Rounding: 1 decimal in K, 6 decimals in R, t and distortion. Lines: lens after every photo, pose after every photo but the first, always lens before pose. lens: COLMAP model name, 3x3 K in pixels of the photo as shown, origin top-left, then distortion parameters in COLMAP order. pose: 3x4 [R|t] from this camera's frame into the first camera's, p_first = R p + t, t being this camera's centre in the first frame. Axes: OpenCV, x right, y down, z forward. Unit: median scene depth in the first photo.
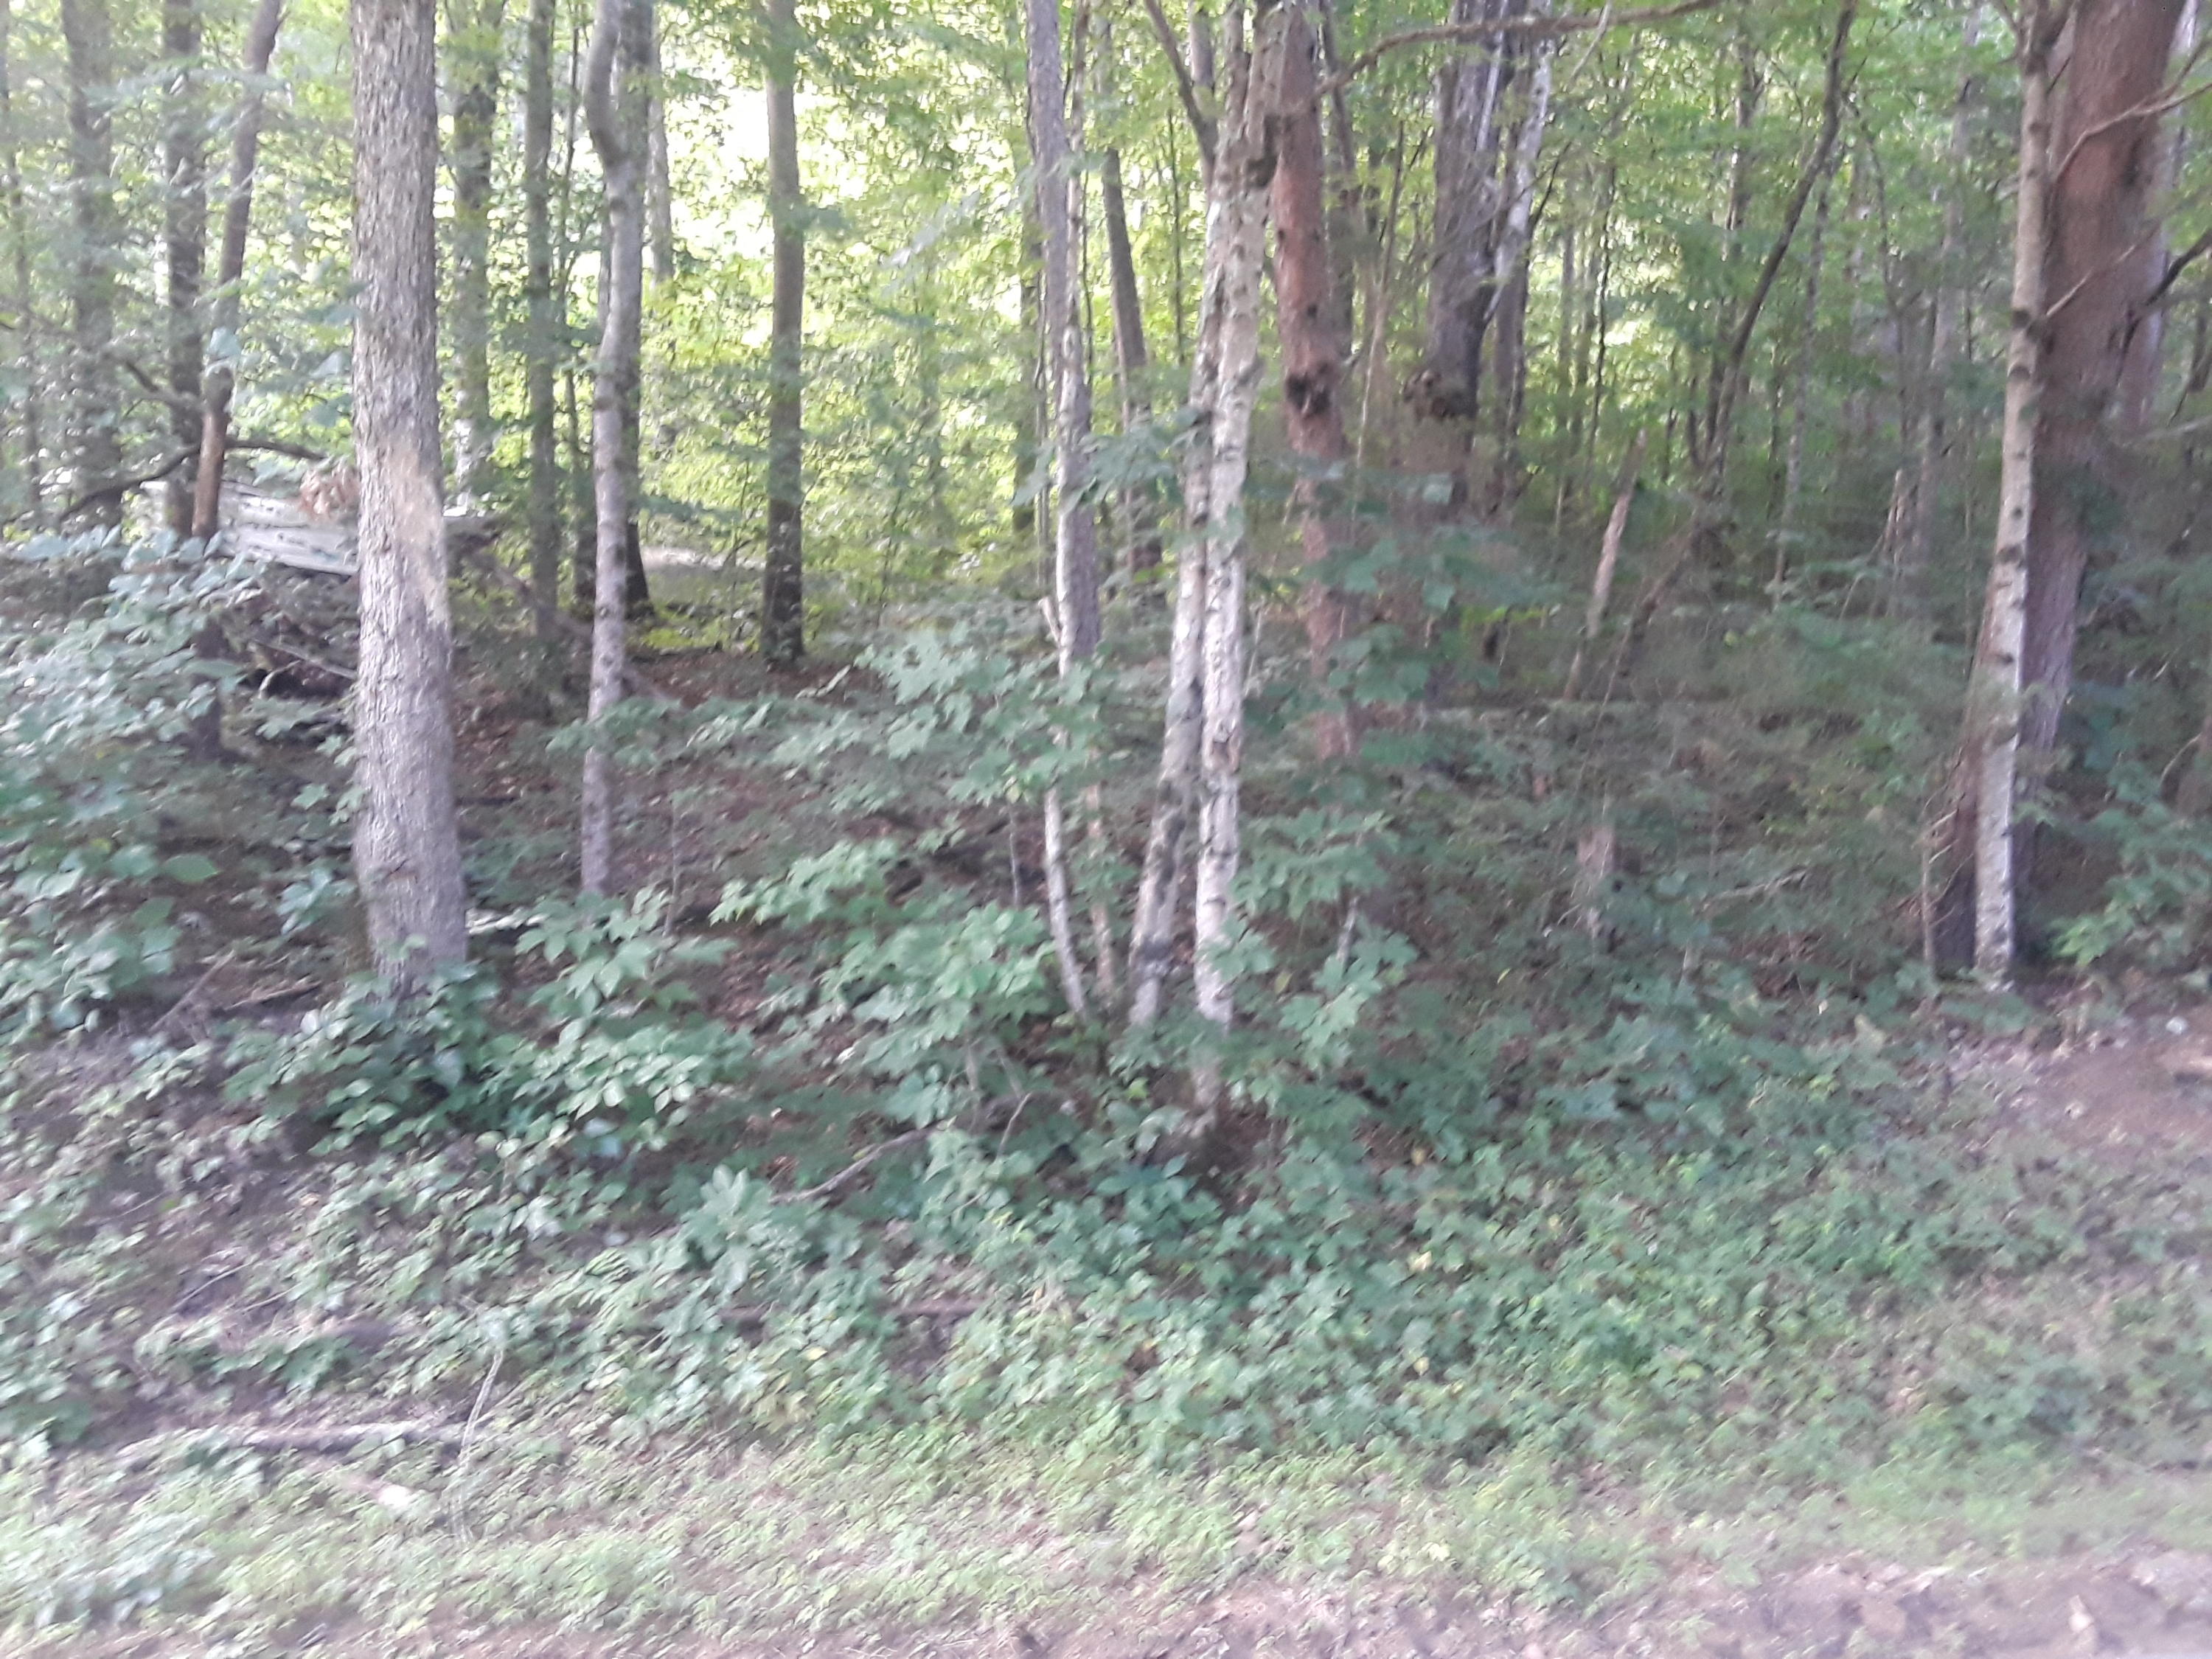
lens RADIAL K [[1775.3, 0, 1103.6], [0, 1775.3, 880.7], [0, 0, 1]] dist [0.118764, -0.199655]
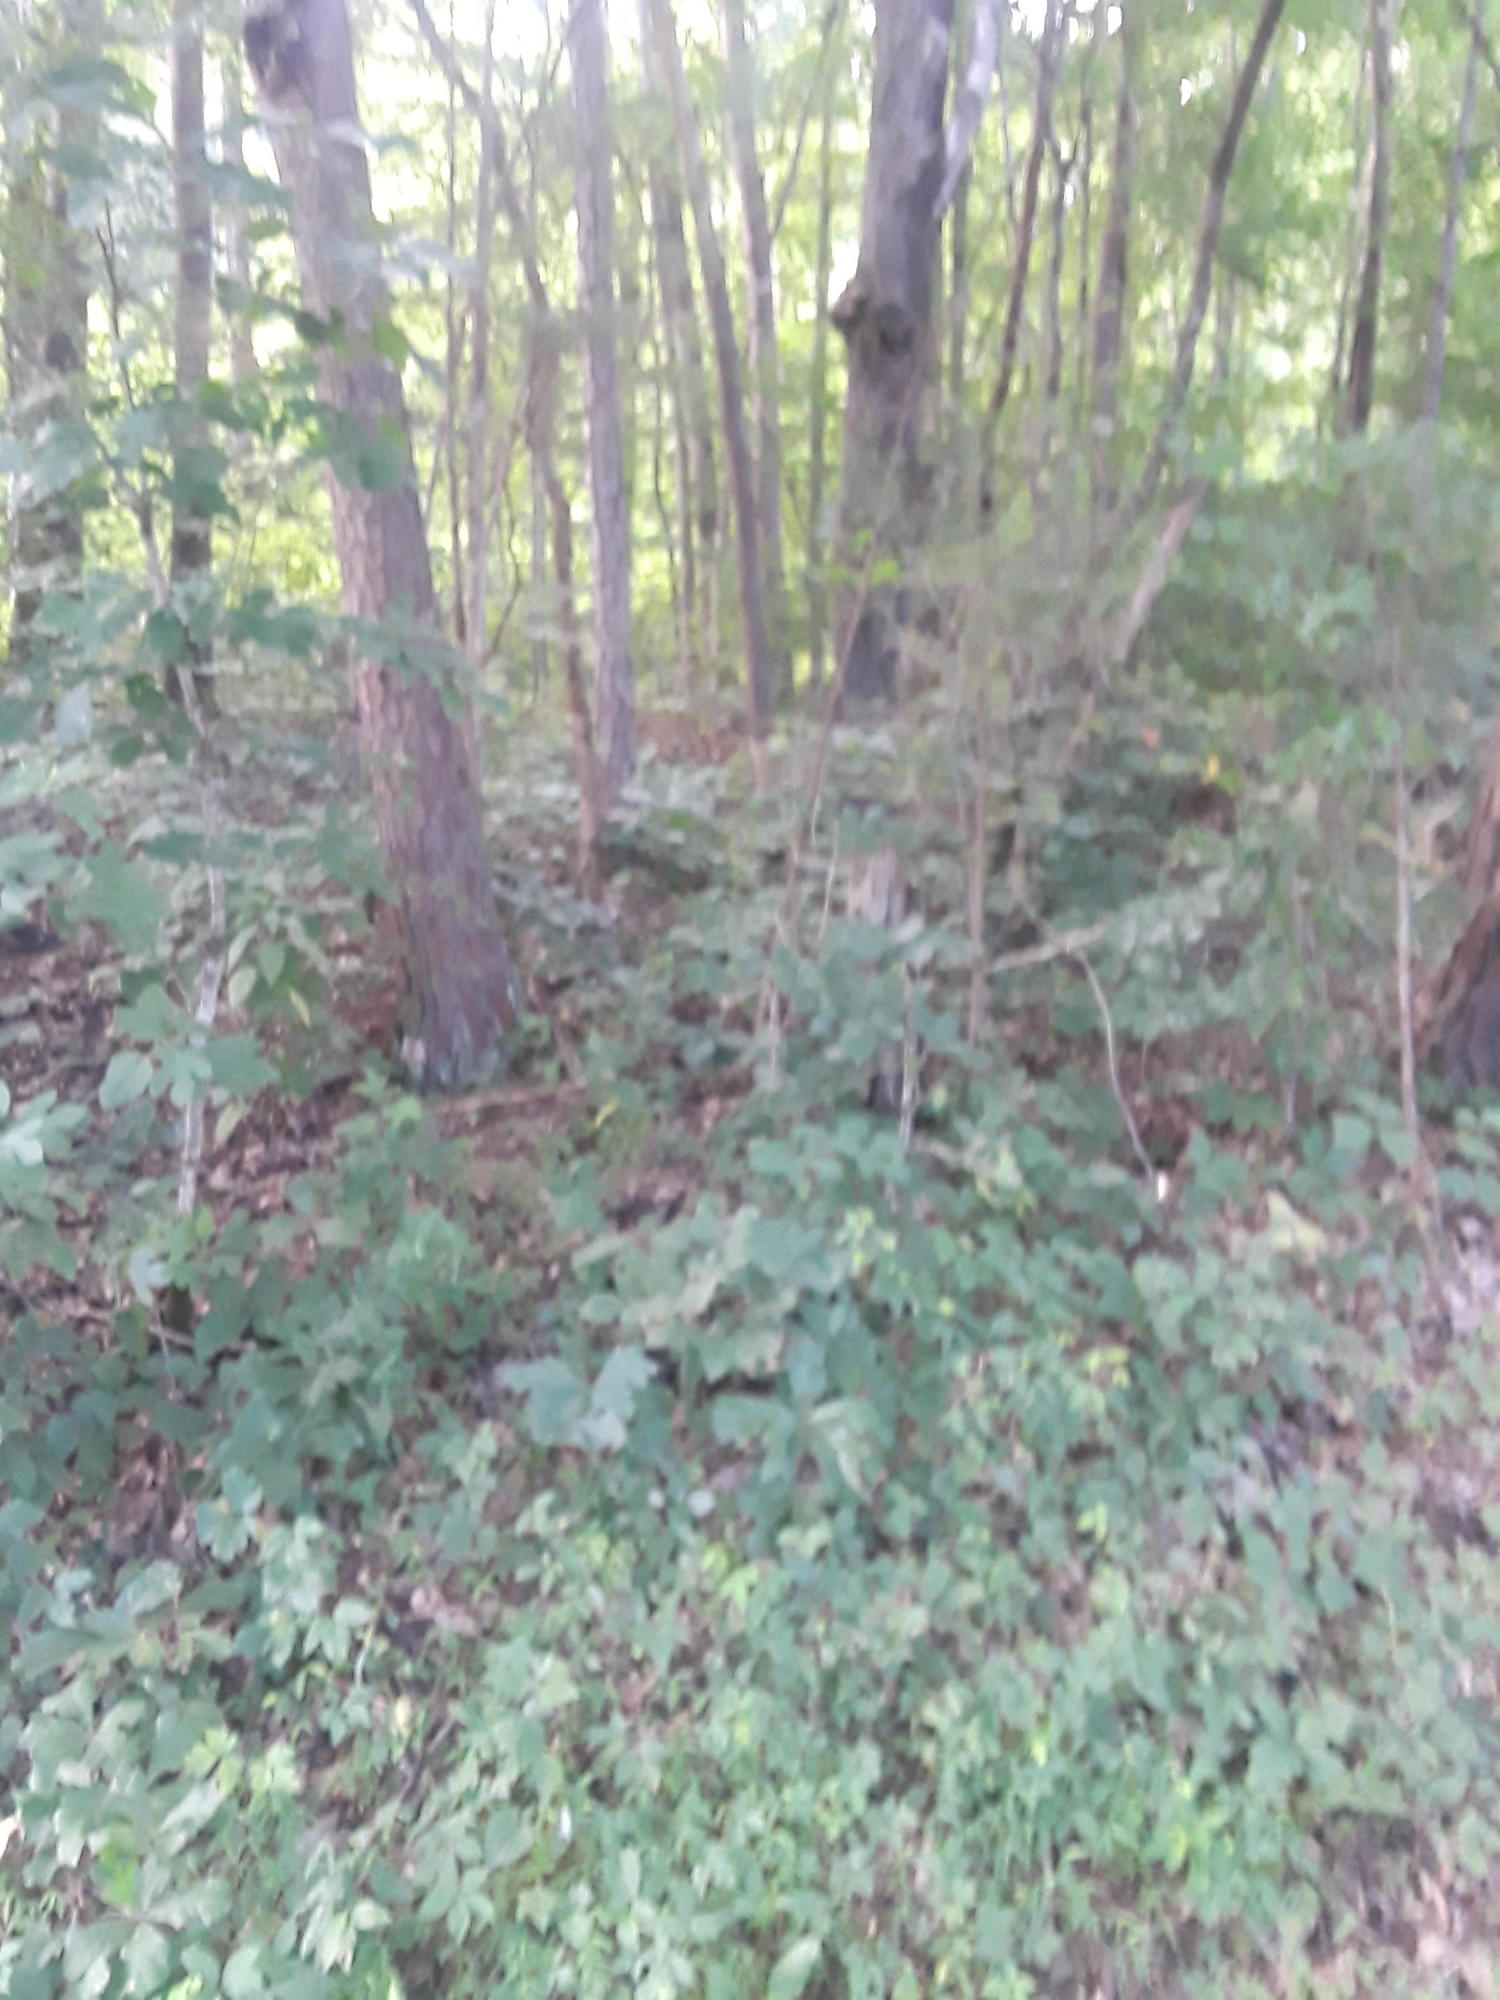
lens RADIAL K [[1605.1, 0, 750.0], [0, 1605.1, 1000.0], [0, 0, 1]] dist [0.118764, -0.199655]
pose [[0.997687, 0.006768, -0.067645, 0.345966], [-0.006155, 0.999938, 0.009259, 0.016641], [0.067703, -0.008821, 0.997667, 0.601466]]
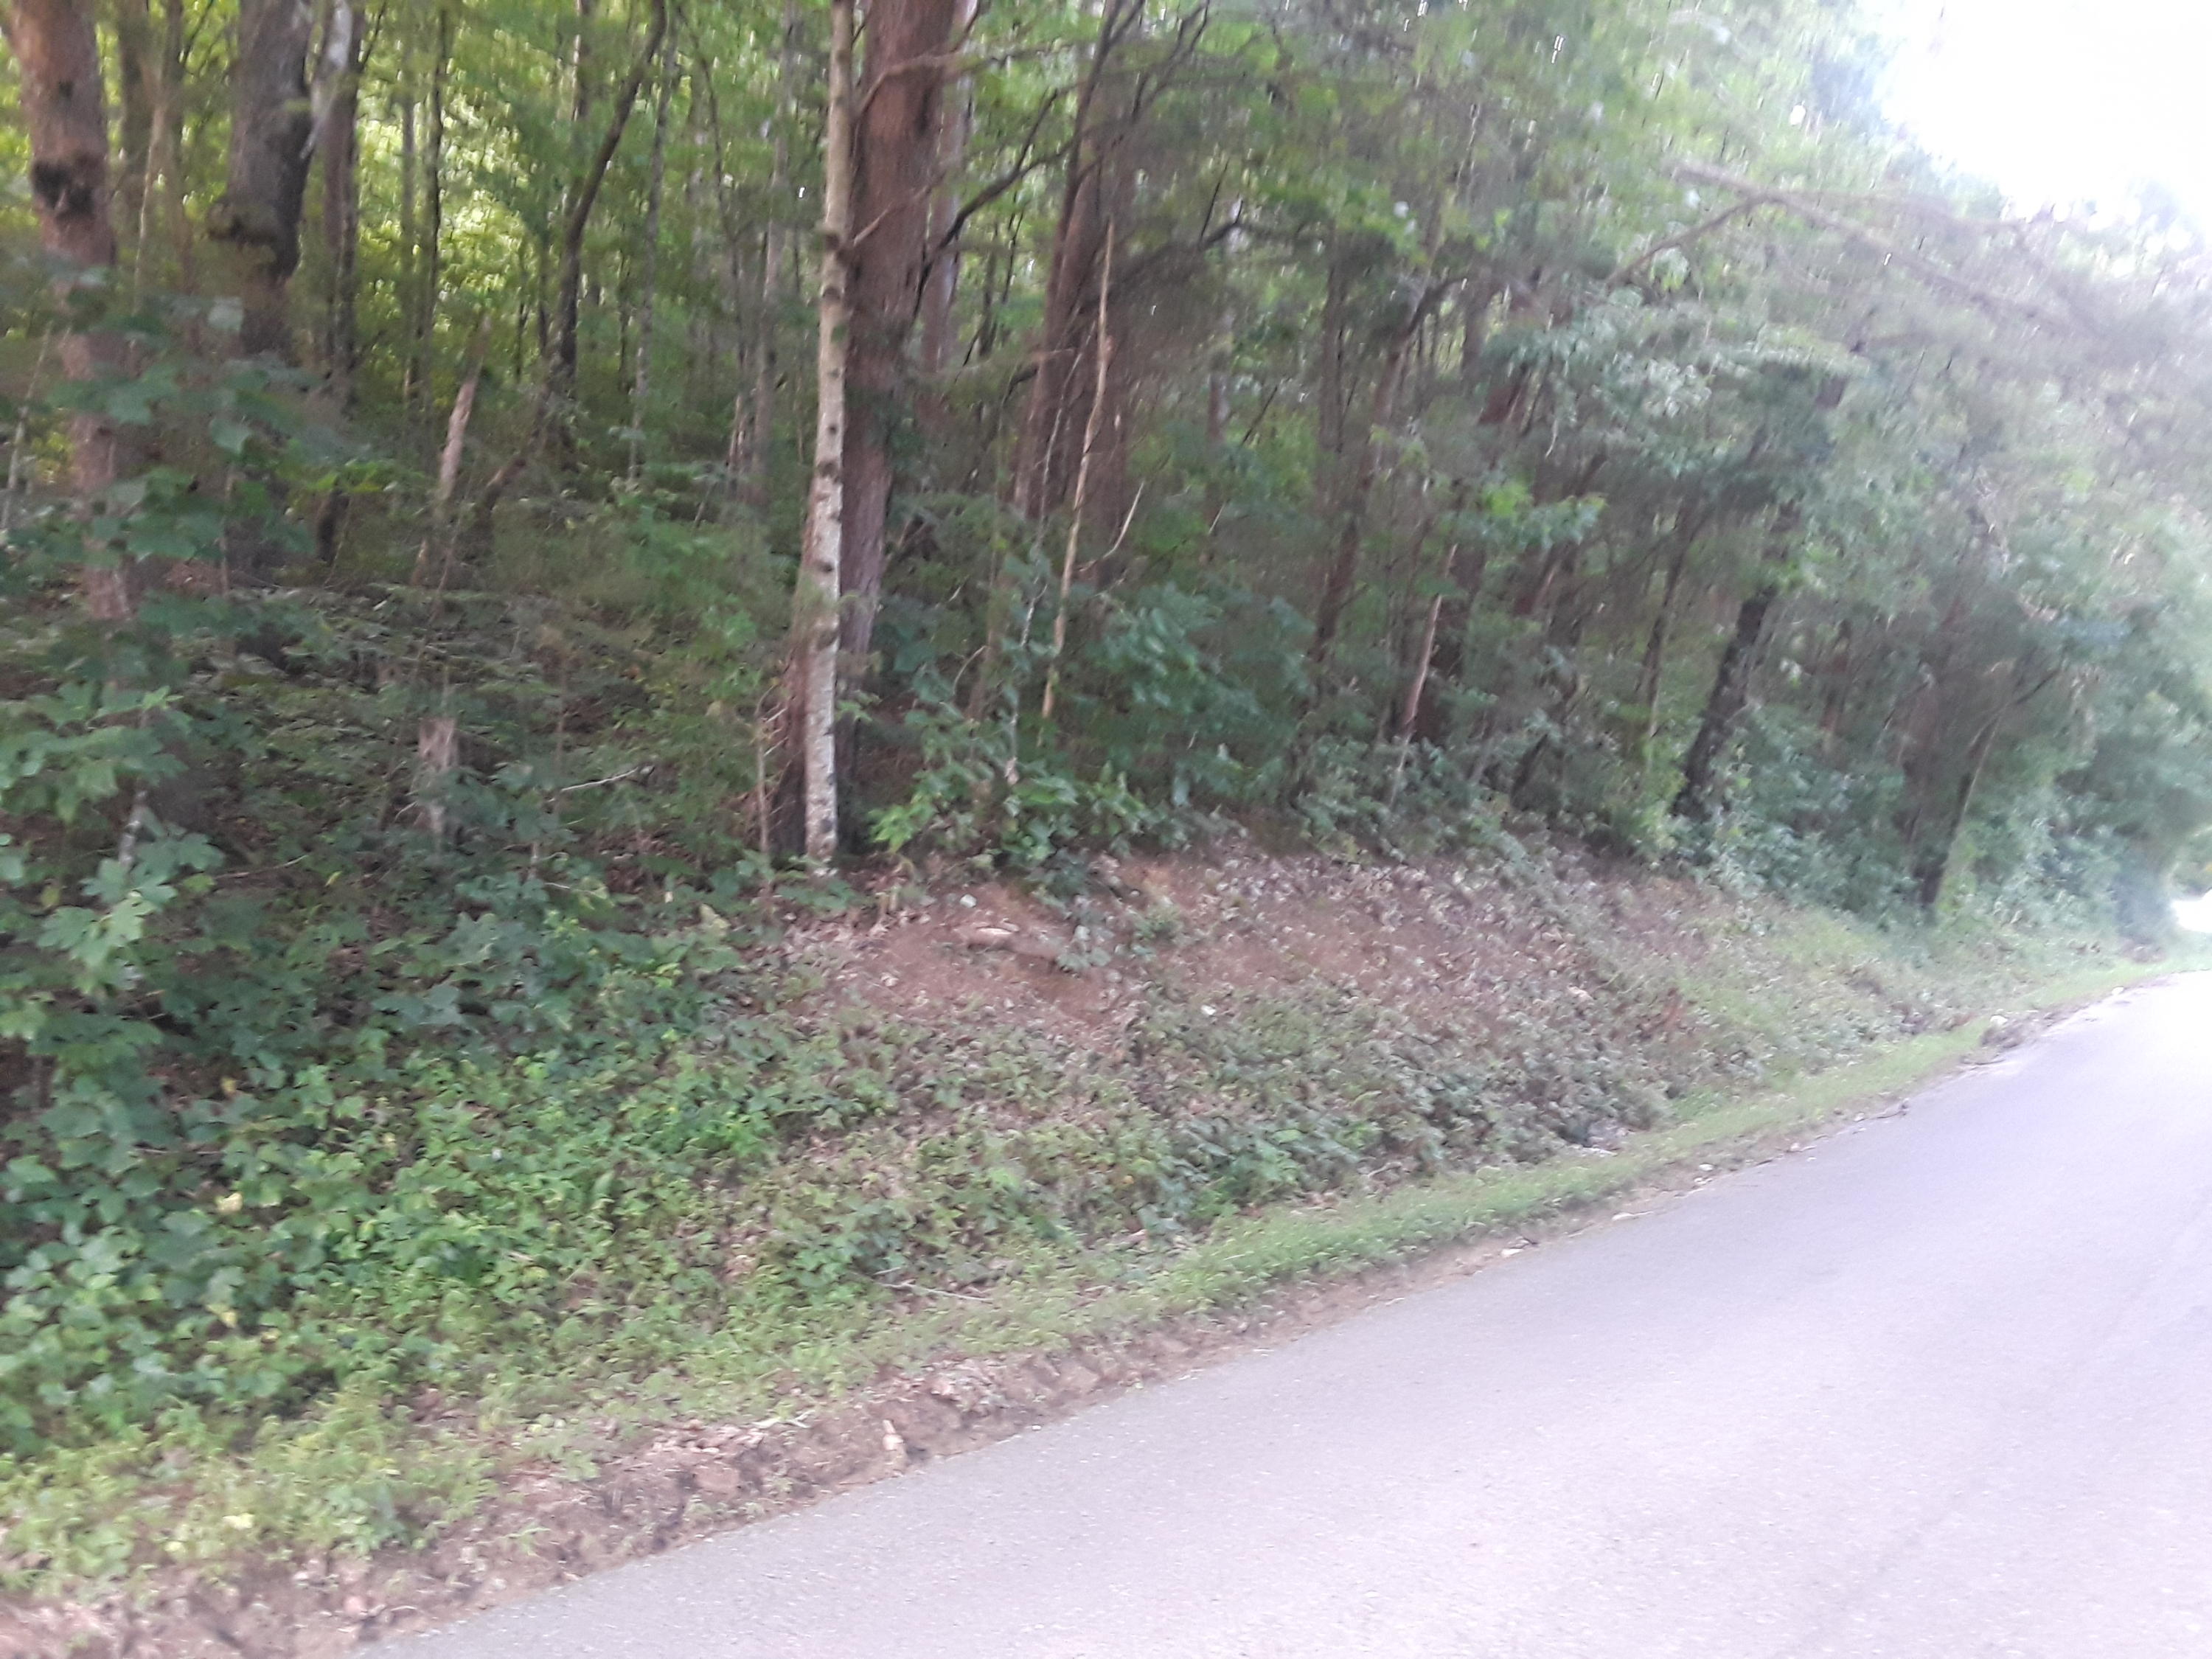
lens RADIAL K [[1775.3, 0, 1103.6], [0, 1775.3, 880.7], [0, 0, 1]] dist [0.118764, -0.199655]
pose [[0.821141, -0.035371, 0.569629, 0.028802], [0.008817, 0.998745, 0.049307, 0.014639], [-0.570658, -0.035465, 0.820422, 0.034853]]
